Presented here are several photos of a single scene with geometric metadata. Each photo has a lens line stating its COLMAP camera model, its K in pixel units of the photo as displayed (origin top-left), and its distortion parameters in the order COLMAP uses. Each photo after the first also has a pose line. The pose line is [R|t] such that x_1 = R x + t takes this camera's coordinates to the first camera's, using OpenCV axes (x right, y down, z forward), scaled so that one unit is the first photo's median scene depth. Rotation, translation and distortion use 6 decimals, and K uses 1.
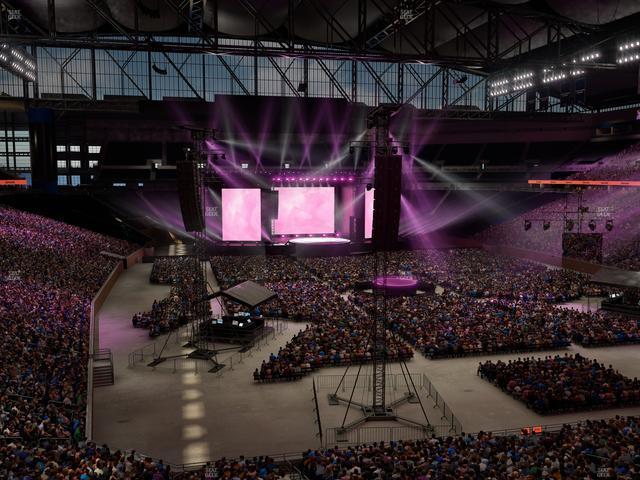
lens RADIAL K [[599.4, 0, 319.5], [0, 599.4, 240.6], [0, 0, 1]] dist [0.002946, 0.000000]
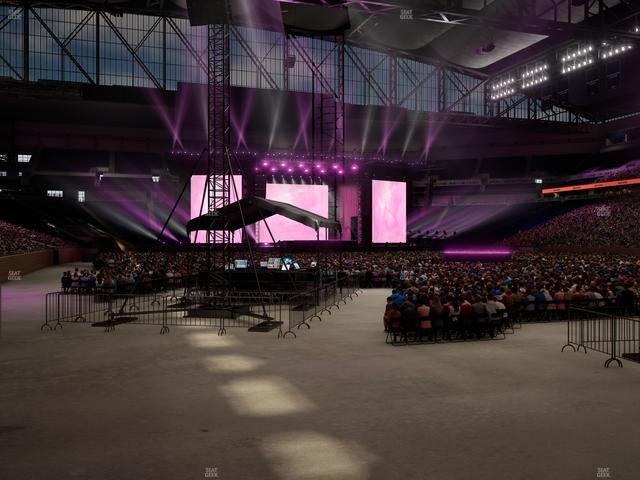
lens RADIAL K [[599.4, 0, 320.1], [0, 599.4, 240.4], [0, 0, 1]] dist [0.002946, 0.000000]
pose [[0.995784, -0.000088, 0.091732, -0.058744], [0.009747, 0.994440, -0.104850, 0.067766], [-0.091213, 0.105302, 0.990248, 0.198779]]
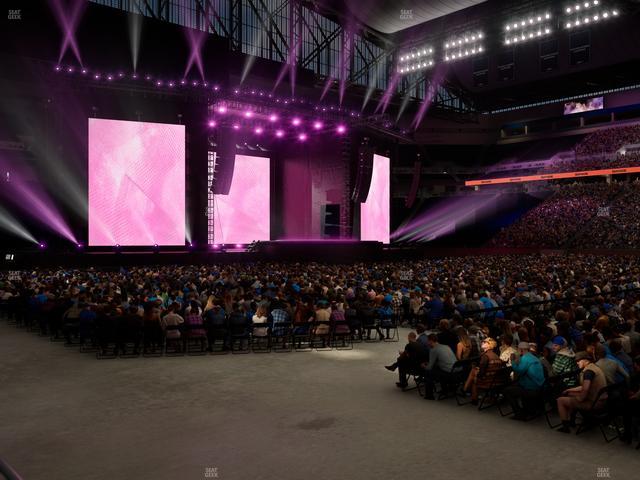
lens RADIAL K [[599.4, 0, 319.6], [0, 599.4, 240.7], [0, 0, 1]] dist [0.002946, 0.000000]
pose [[0.880155, -0.001258, 0.474685, -0.187798], [0.050707, 0.994524, -0.091384, 0.035926], [-0.471970, 0.104502, 0.875399, 0.494981]]
